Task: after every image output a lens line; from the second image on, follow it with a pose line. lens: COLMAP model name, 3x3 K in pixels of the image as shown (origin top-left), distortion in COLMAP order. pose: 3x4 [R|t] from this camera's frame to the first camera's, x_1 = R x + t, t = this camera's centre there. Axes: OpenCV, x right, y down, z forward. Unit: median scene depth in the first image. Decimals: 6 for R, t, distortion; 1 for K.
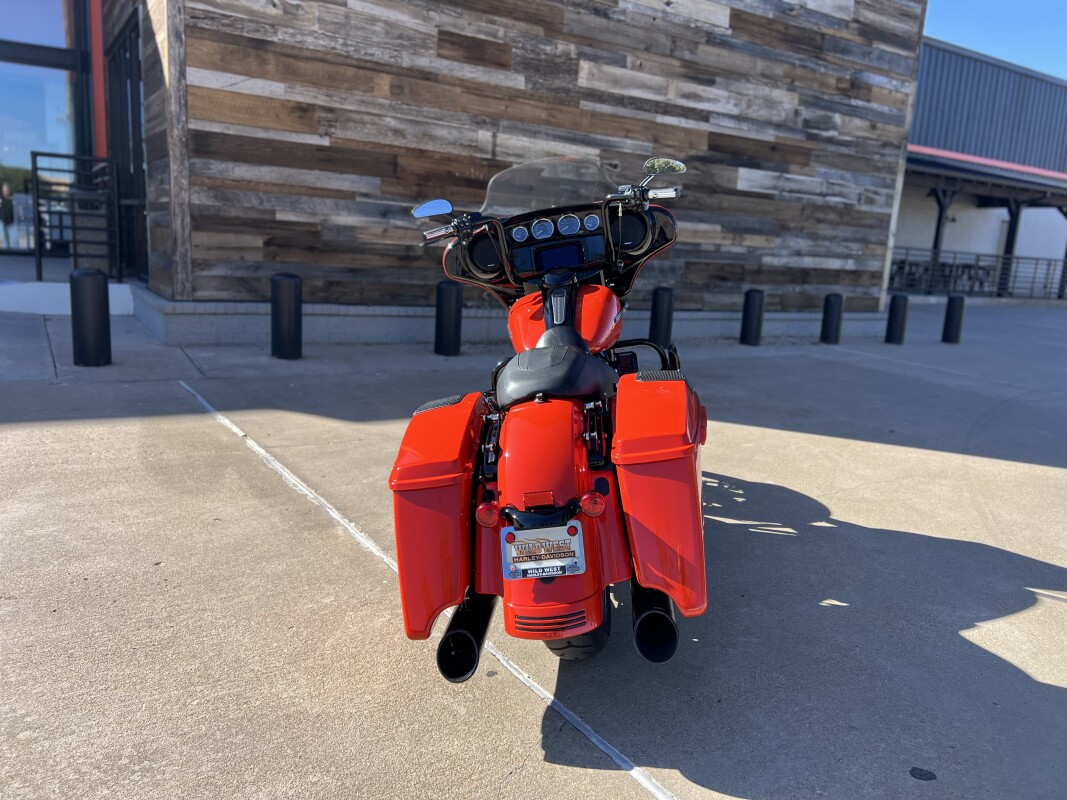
lens RADIAL K [[809.5, 0, 538.8], [0, 809.5, 403.2], [0, 0, 1]] dist [0.045587, -0.047050]
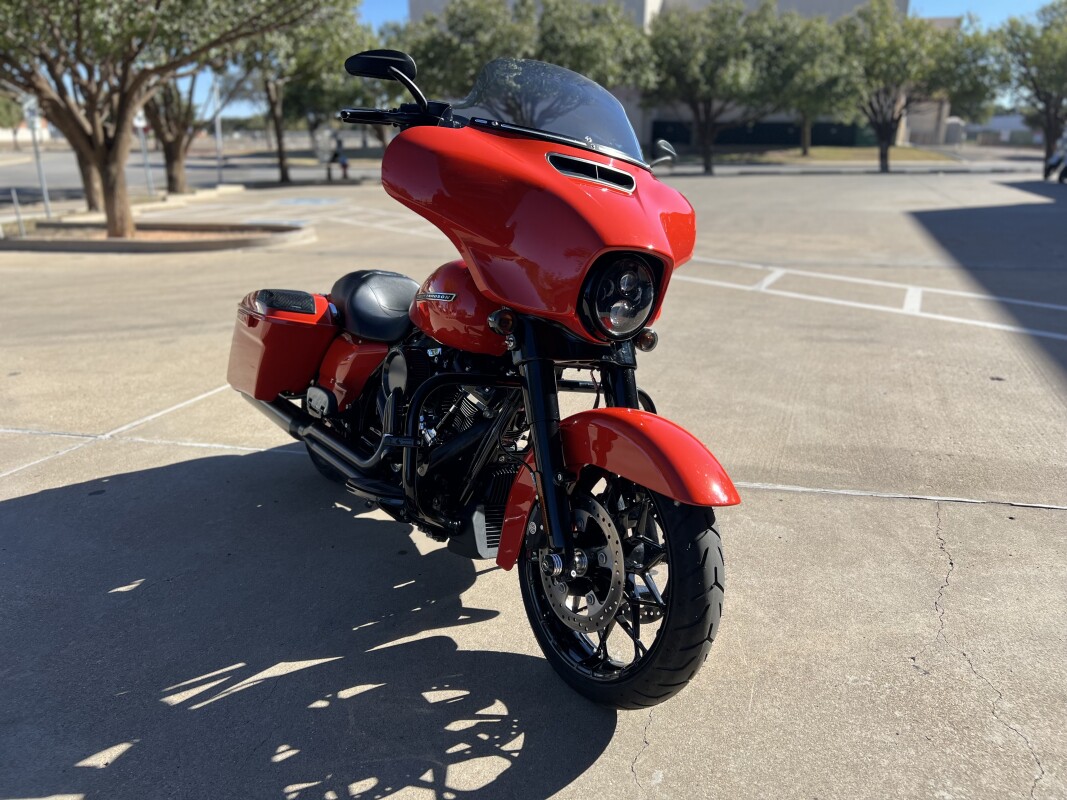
lens RADIAL K [[809.5, 0, 537.9], [0, 809.5, 402.1], [0, 0, 1]] dist [0.045587, -0.047050]
pose [[-0.771520, 0.134989, -0.621719, 0.202541], [-0.169951, 0.897989, 0.405873, -0.141416], [0.613085, 0.418801, -0.669875, 0.669513]]
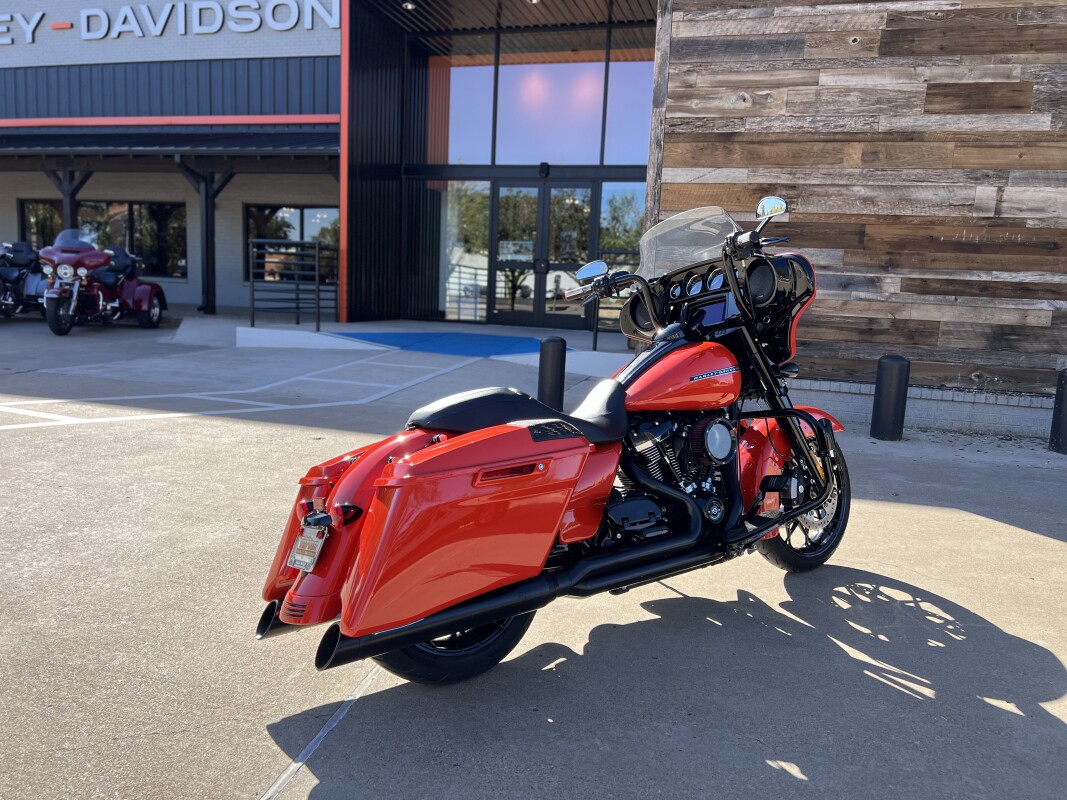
lens RADIAL K [[809.5, 0, 536.0], [0, 809.5, 407.6], [0, 0, 1]] dist [0.045587, -0.047050]
pose [[0.663985, 0.075401, -0.743935, 0.273522], [-0.149023, 0.988288, -0.032841, -0.006707], [0.732746, 0.132669, 0.667445, 0.111646]]
